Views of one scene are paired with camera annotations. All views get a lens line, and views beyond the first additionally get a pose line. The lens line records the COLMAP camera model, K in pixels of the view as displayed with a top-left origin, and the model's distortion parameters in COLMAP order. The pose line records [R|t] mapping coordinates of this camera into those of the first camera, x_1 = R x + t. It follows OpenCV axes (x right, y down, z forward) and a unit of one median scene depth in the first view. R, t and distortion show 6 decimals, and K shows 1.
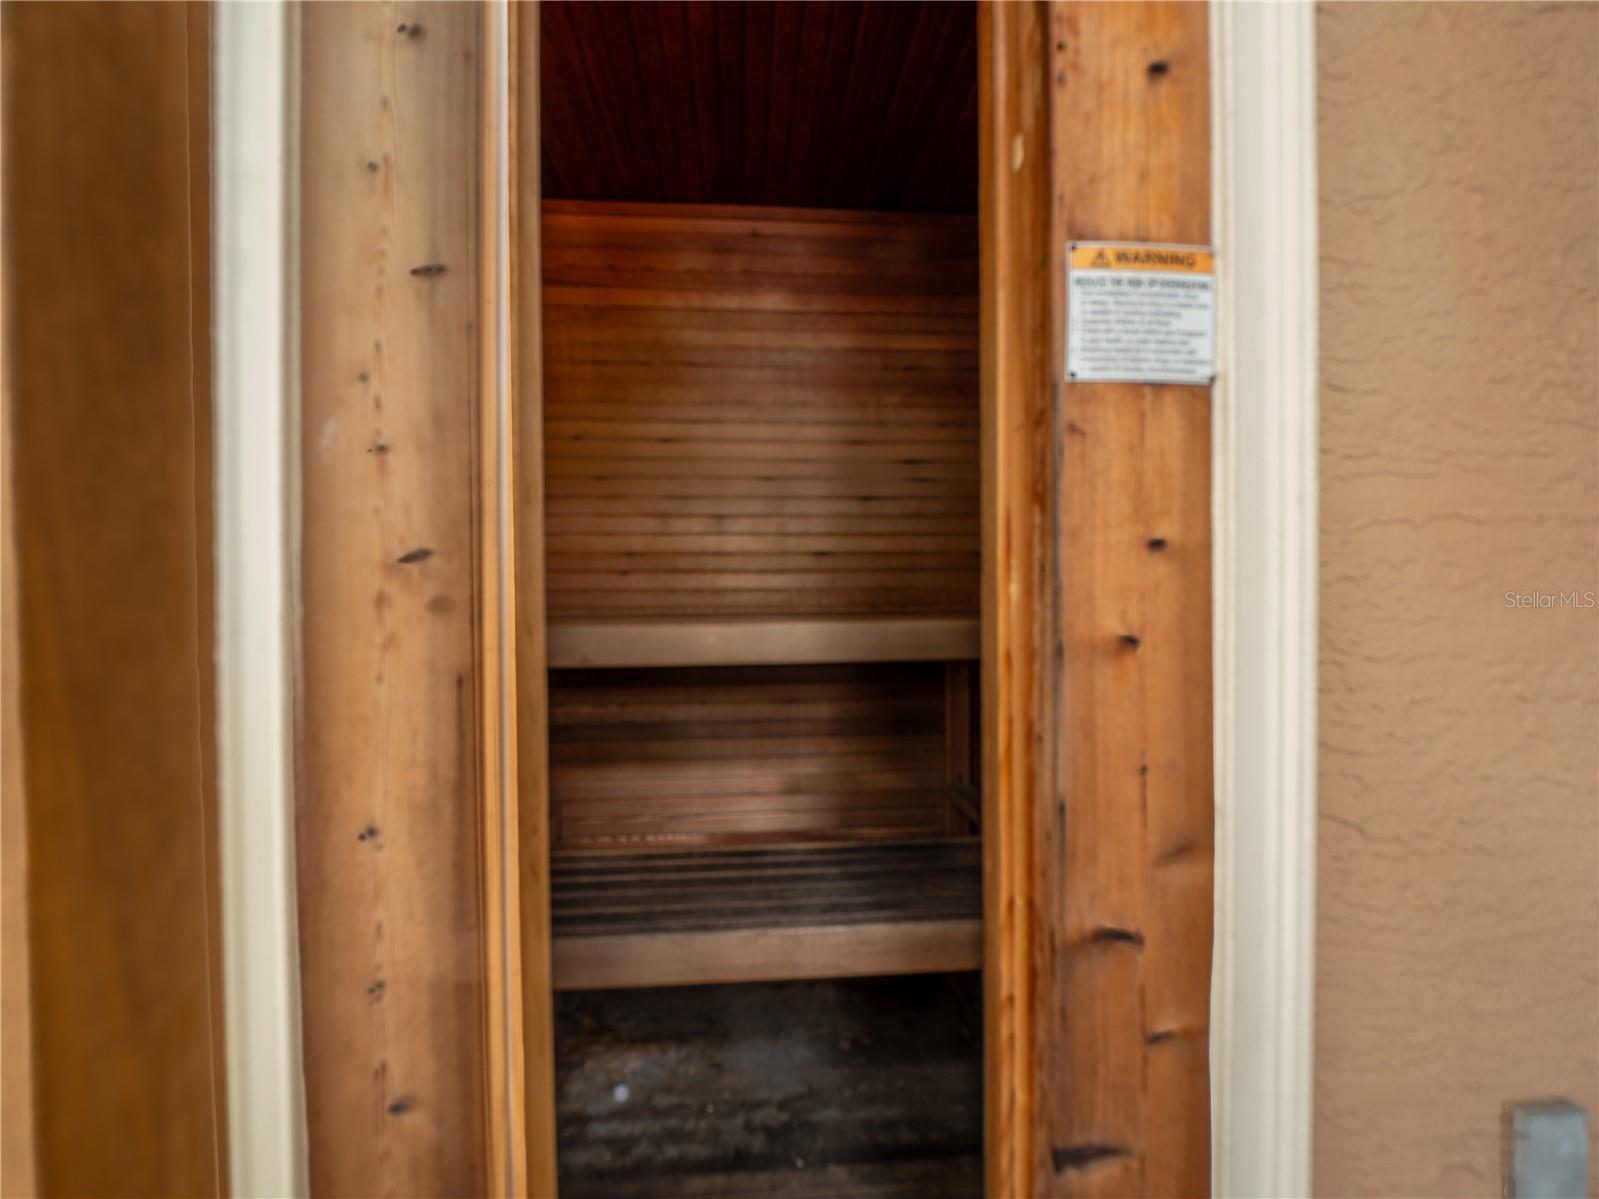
lens RADIAL K [[822.0, 0, 836.1], [0, 822.0, 601.5], [0, 0, 1]] dist [-0.003259, -0.000447]
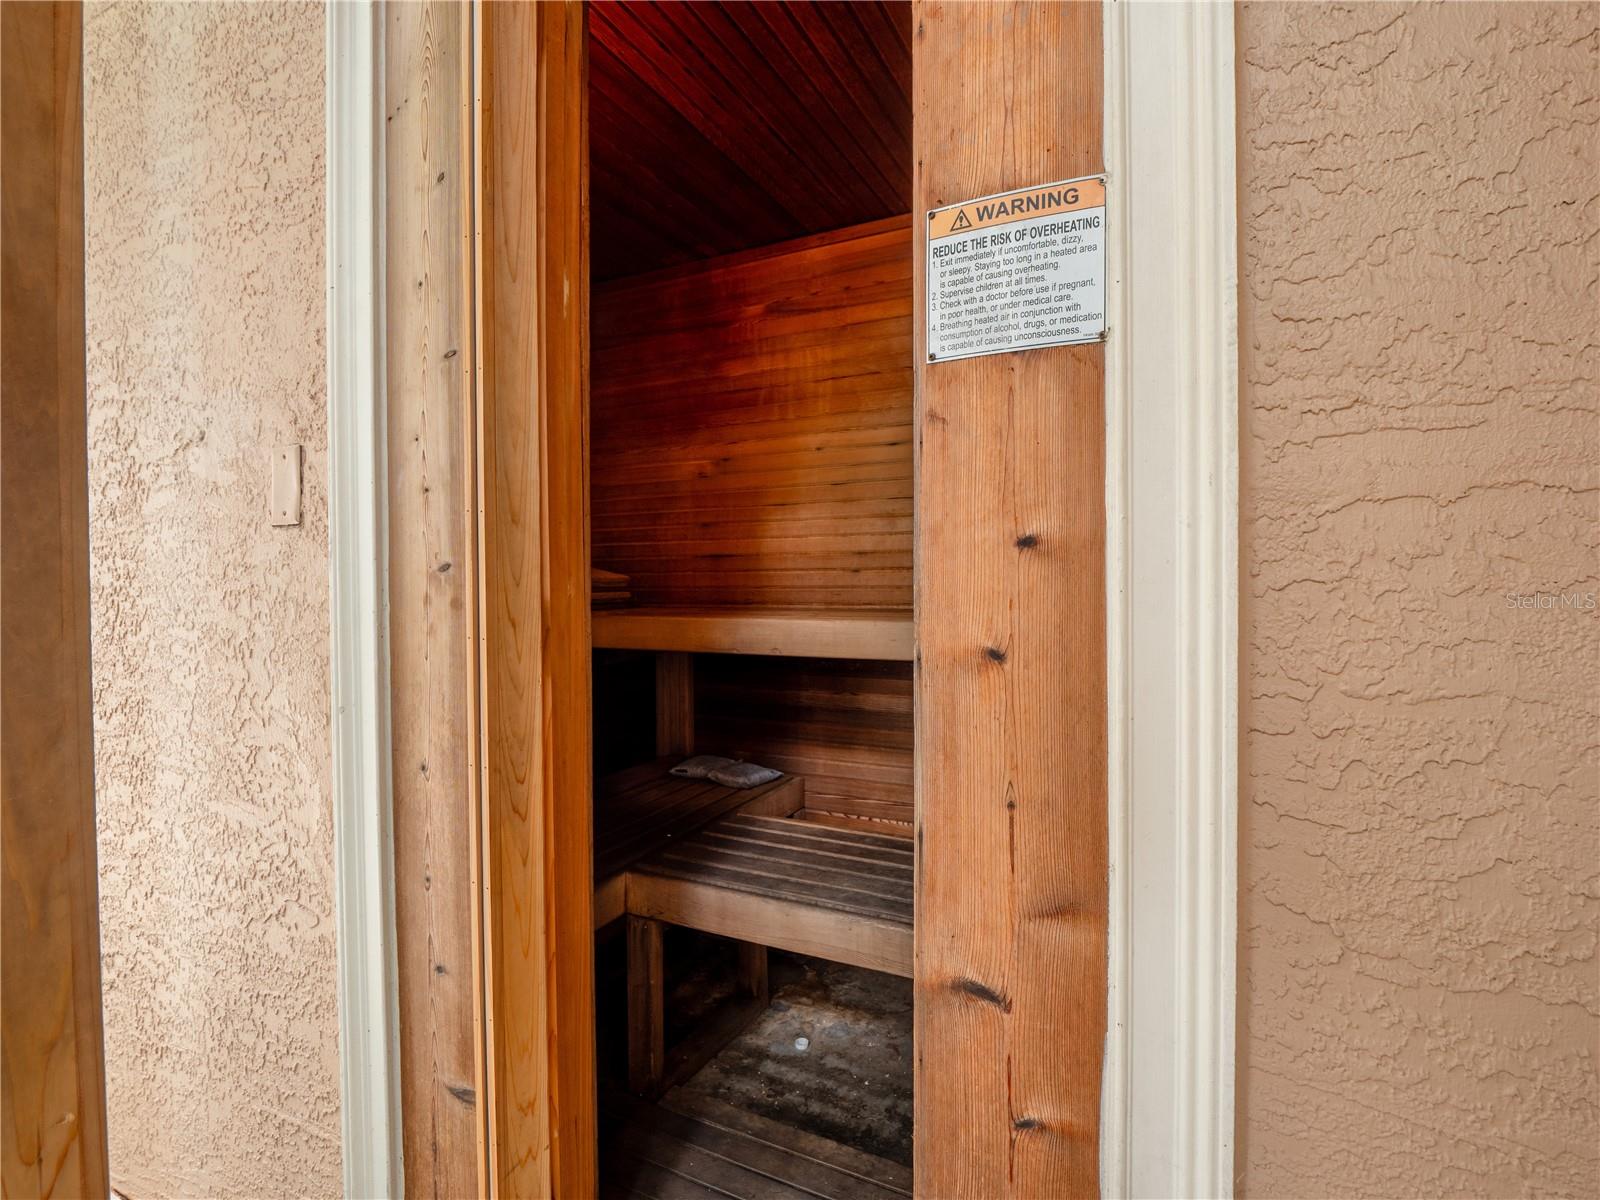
lens RADIAL K [[805.6, 0, 800.0], [0, 805.6, 600.0], [0, 0, 1]] dist [0.004941, -0.008760]
pose [[0.850238, 0.010032, -0.526303, 0.630336], [-0.006083, 0.999939, 0.009234, -0.015862], [0.526364, -0.004650, 0.850247, 0.167504]]
